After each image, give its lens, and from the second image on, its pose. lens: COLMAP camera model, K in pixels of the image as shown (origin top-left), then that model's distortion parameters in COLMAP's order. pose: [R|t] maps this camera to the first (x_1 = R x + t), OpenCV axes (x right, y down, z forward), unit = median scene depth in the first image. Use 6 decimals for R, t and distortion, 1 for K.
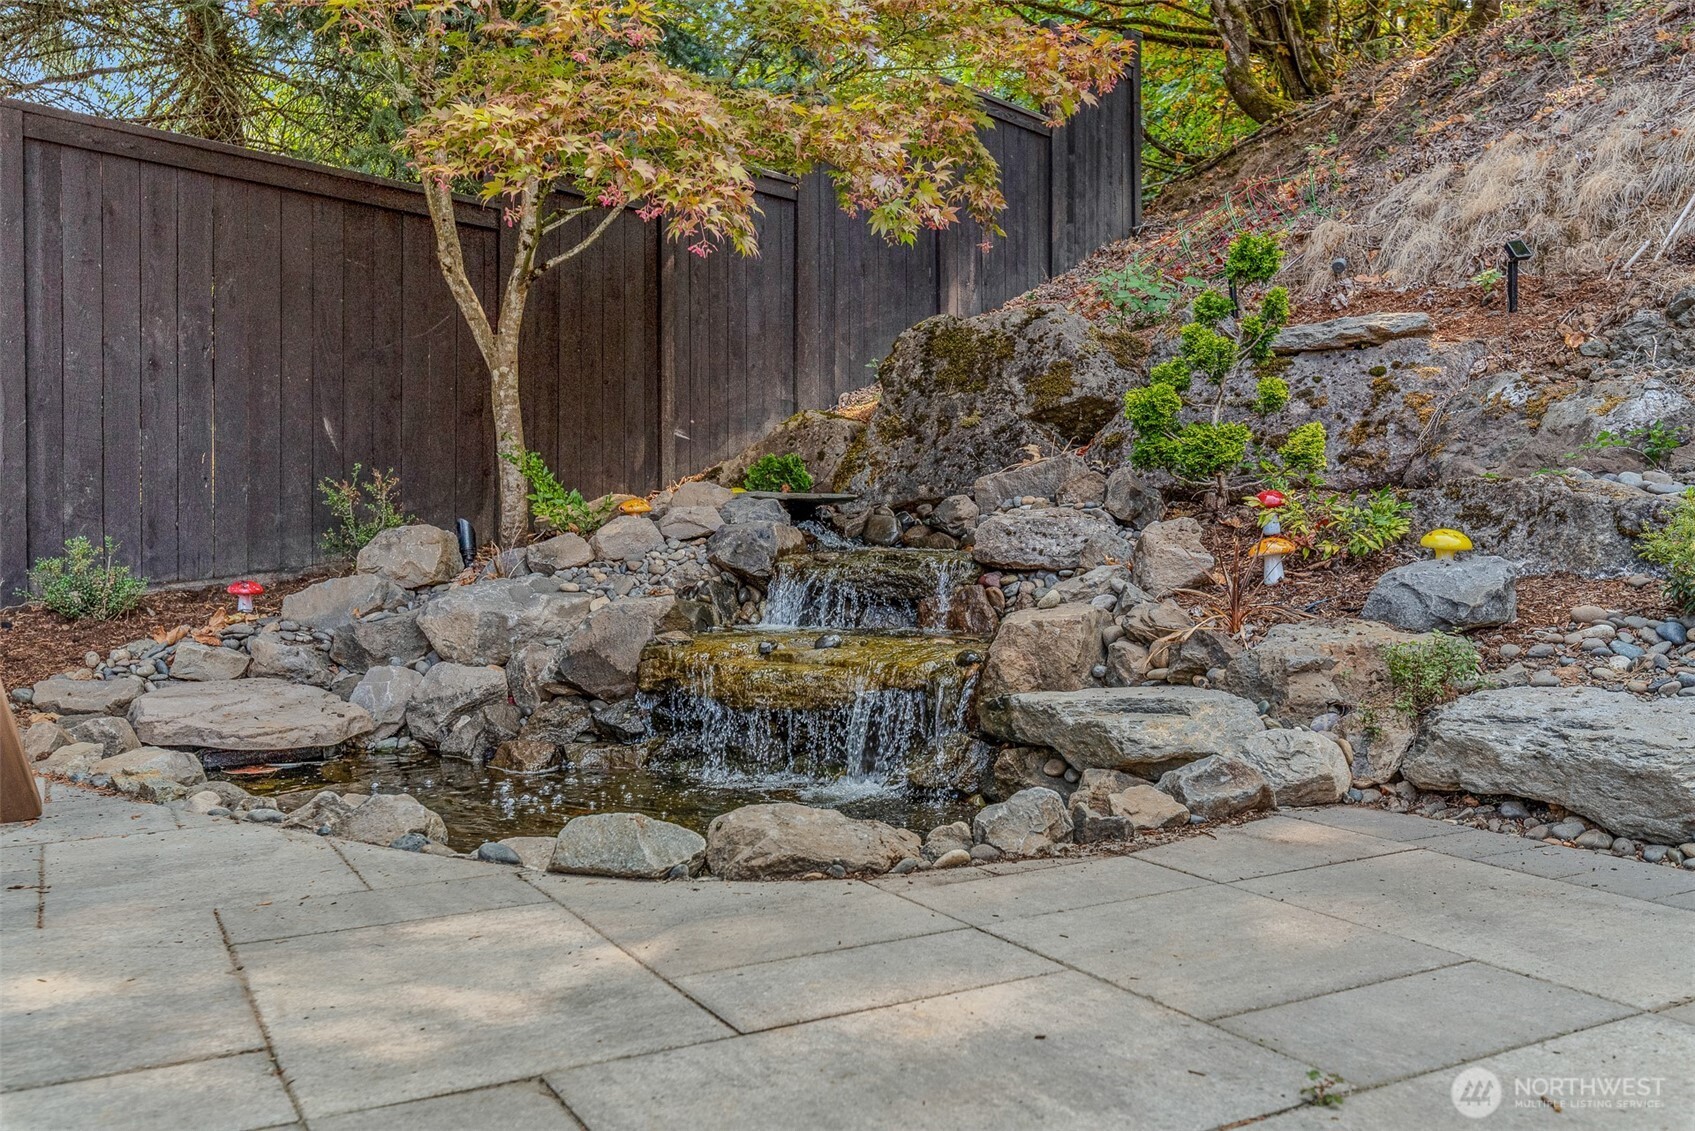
lens RADIAL K [[1439.9, 0, 847.5], [0, 1439.9, 565.5], [0, 0, 1]] dist [-0.000567, -0.000324]
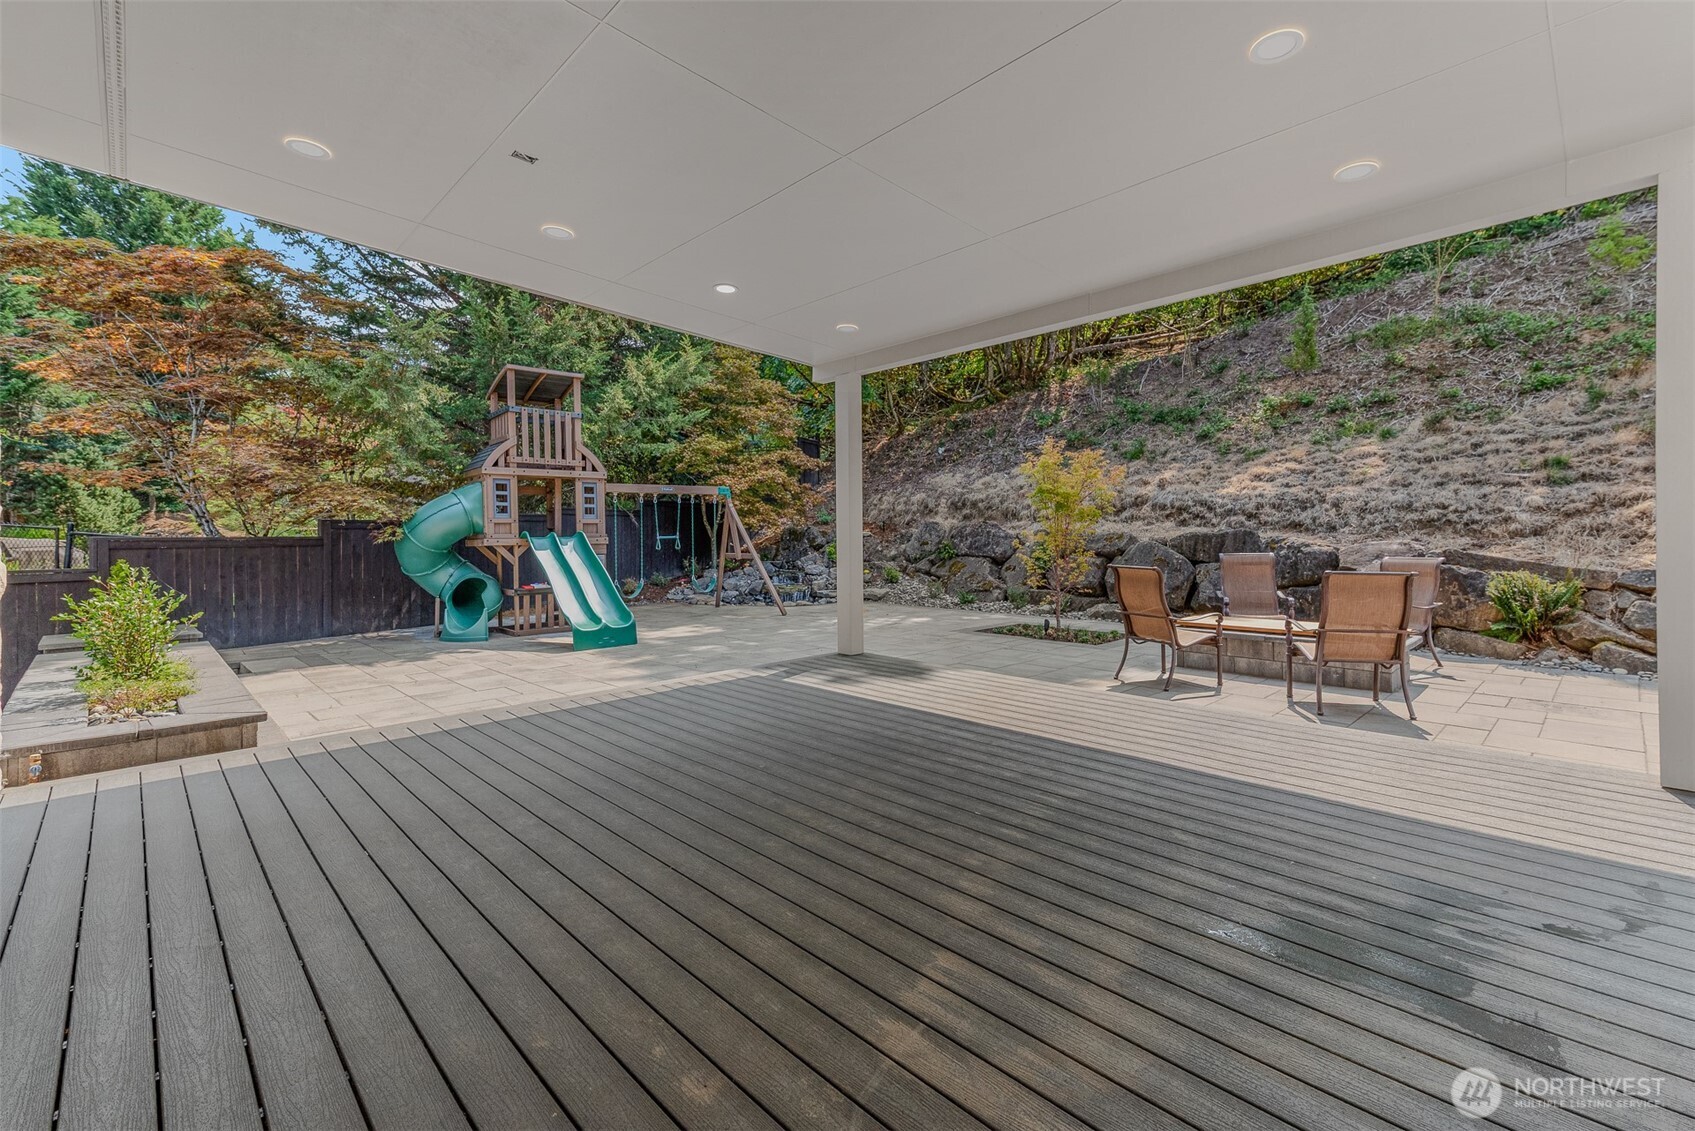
lens RADIAL K [[734.6, 0, 847.4], [0, 734.6, 532.0], [0, 0, 1]] dist [0.019986, 0.000145]
pose [[0.966851, -0.013880, 0.254965, -0.482201], [0.020887, 0.999474, -0.024796, -0.087059], [-0.254487, 0.029299, 0.966632, -1.926131]]
